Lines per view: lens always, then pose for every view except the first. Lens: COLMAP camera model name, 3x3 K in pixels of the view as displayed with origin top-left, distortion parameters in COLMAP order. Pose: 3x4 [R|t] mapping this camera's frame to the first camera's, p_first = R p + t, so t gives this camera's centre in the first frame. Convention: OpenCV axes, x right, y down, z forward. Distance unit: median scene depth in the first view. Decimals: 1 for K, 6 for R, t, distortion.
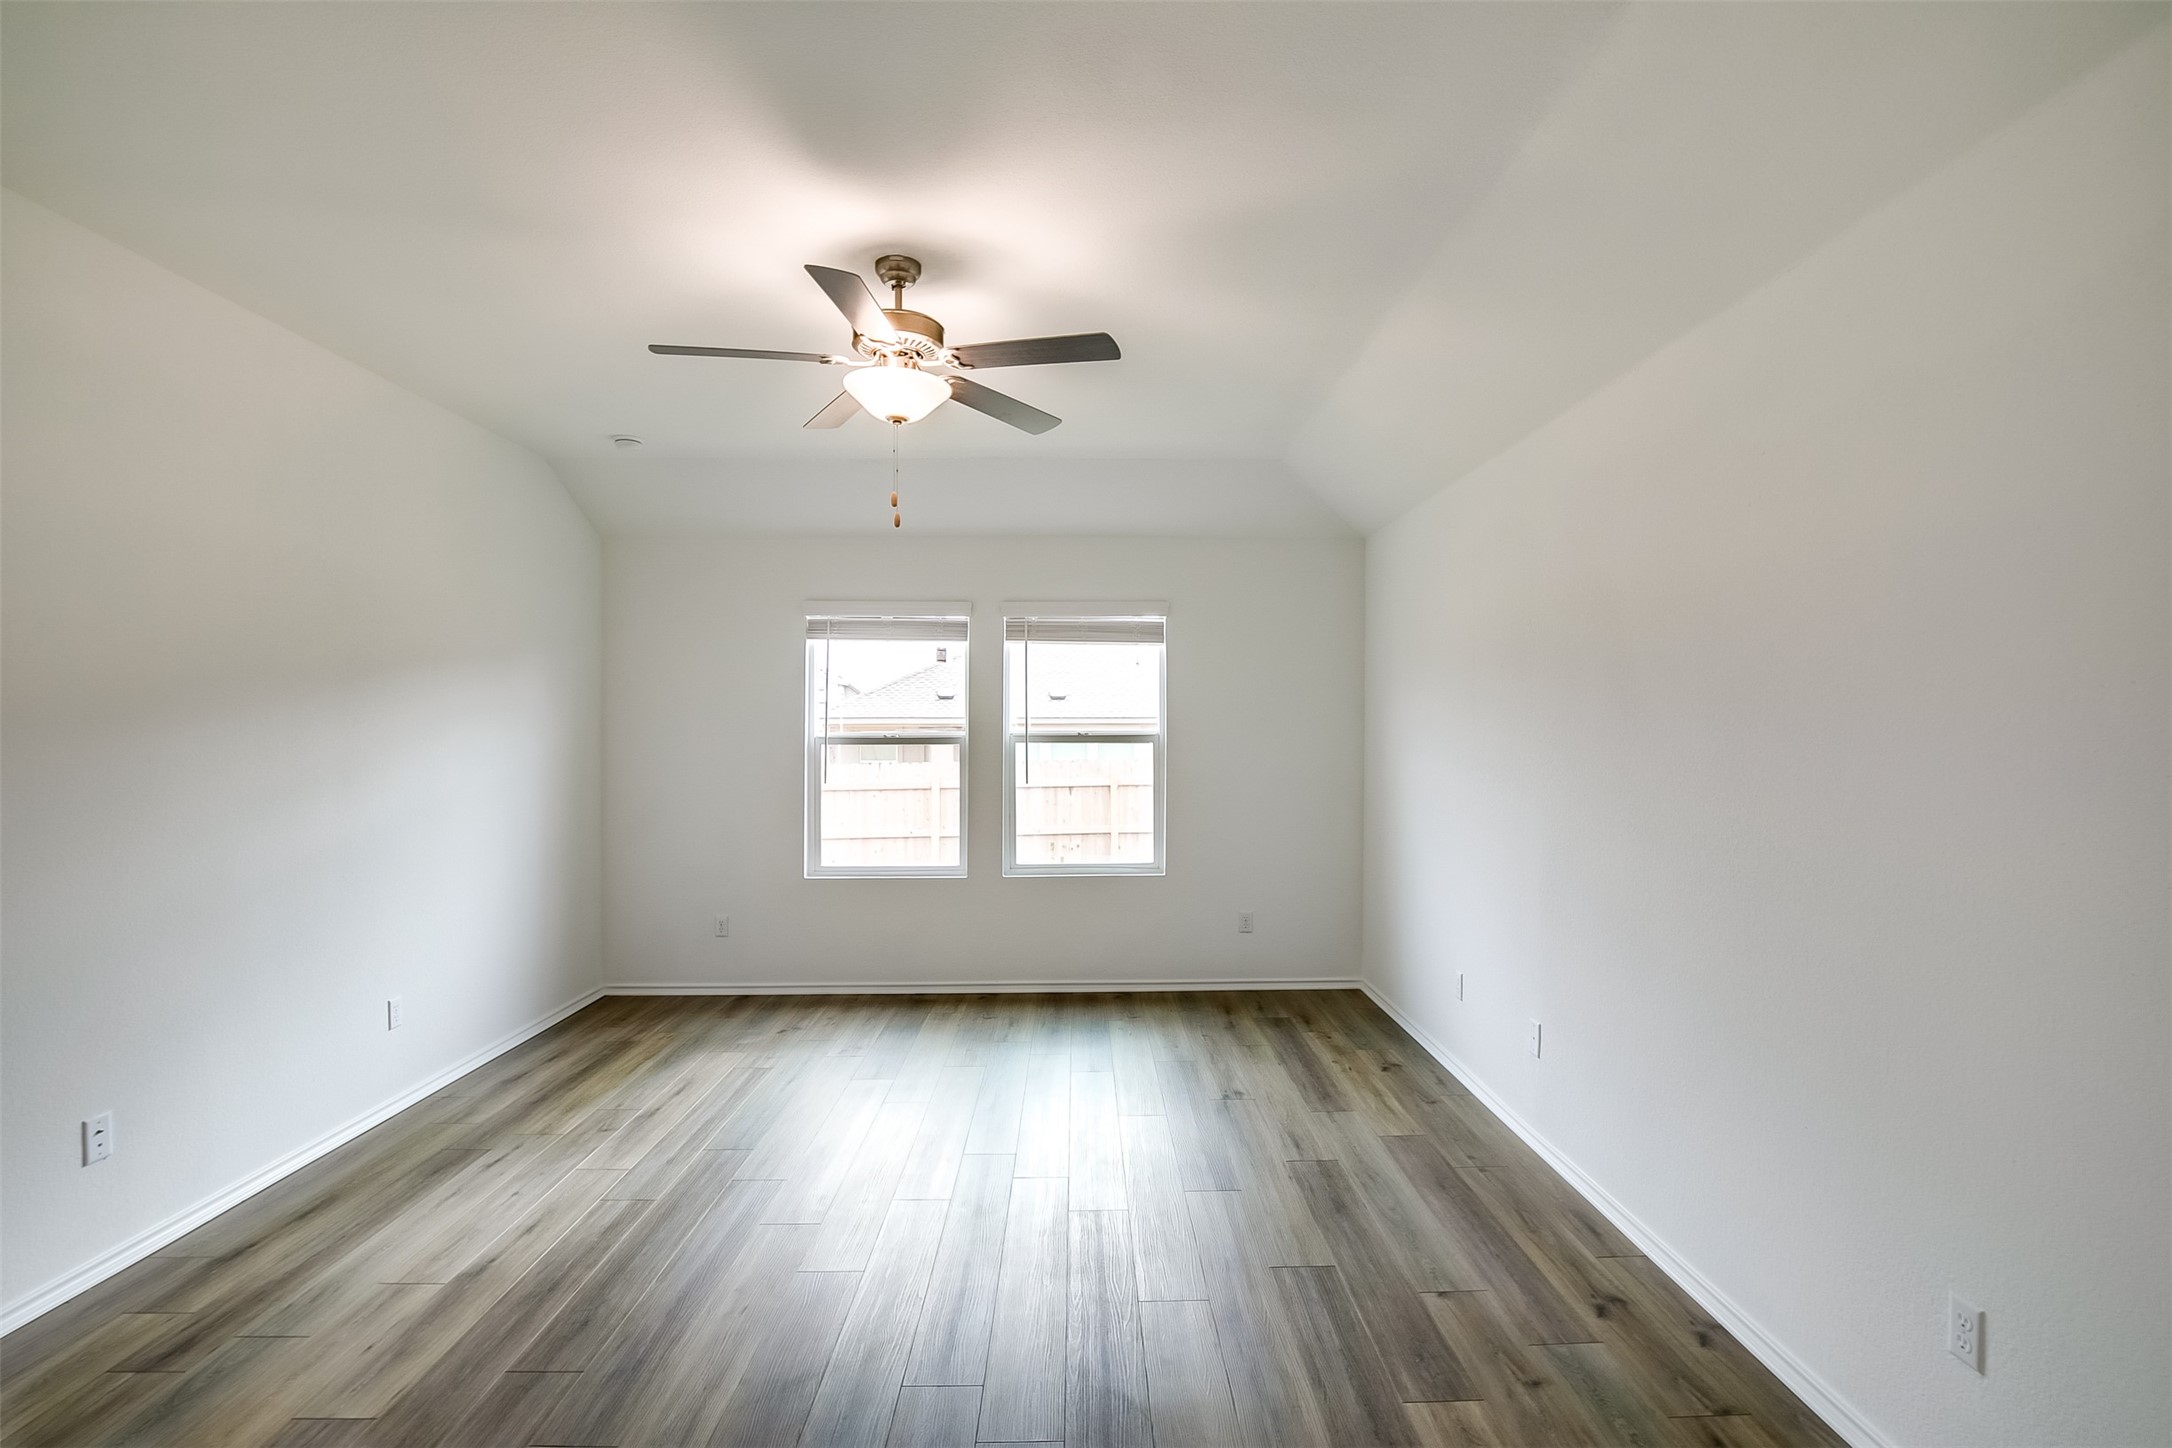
lens RADIAL K [[997.3, 0, 1089.5], [0, 997.3, 729.0], [0, 0, 1]] dist [-0.039537, 0.009036]
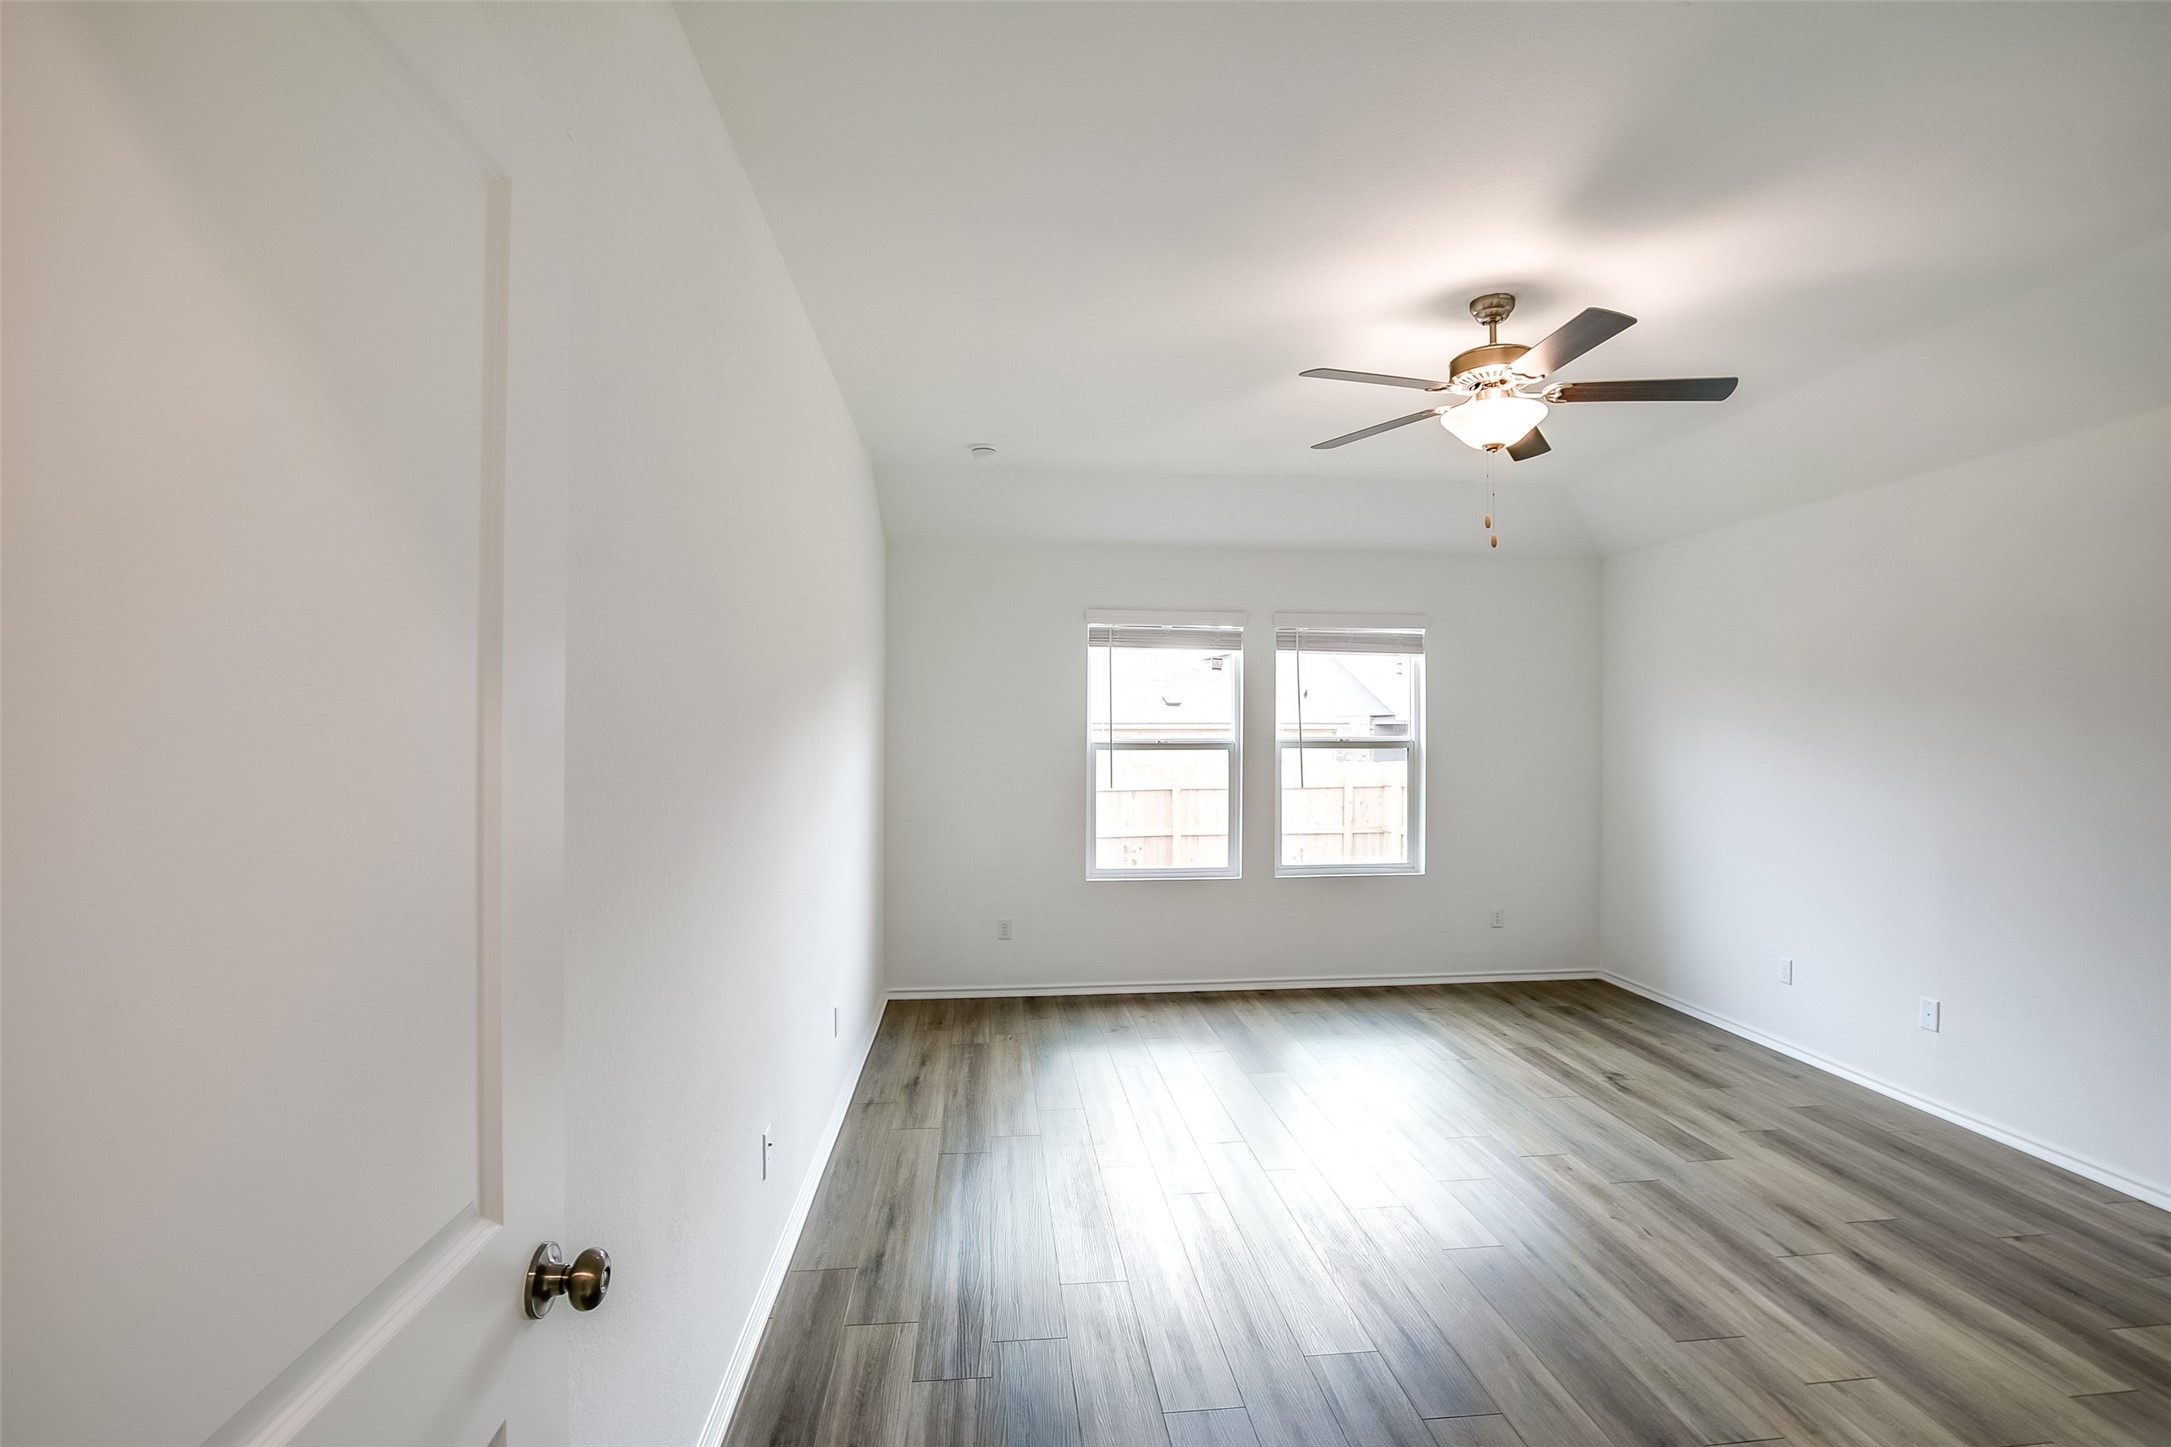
lens RADIAL K [[983.5, 0, 1073.2], [0, 983.5, 727.2], [0, 0, 1]] dist [-0.019965, -0.000075]
pose [[0.996920, 0.003767, 0.078336, -0.380214], [-0.003205, 0.999968, -0.007290, 0.000017], [-0.078361, 0.007017, 0.996900, -0.008791]]
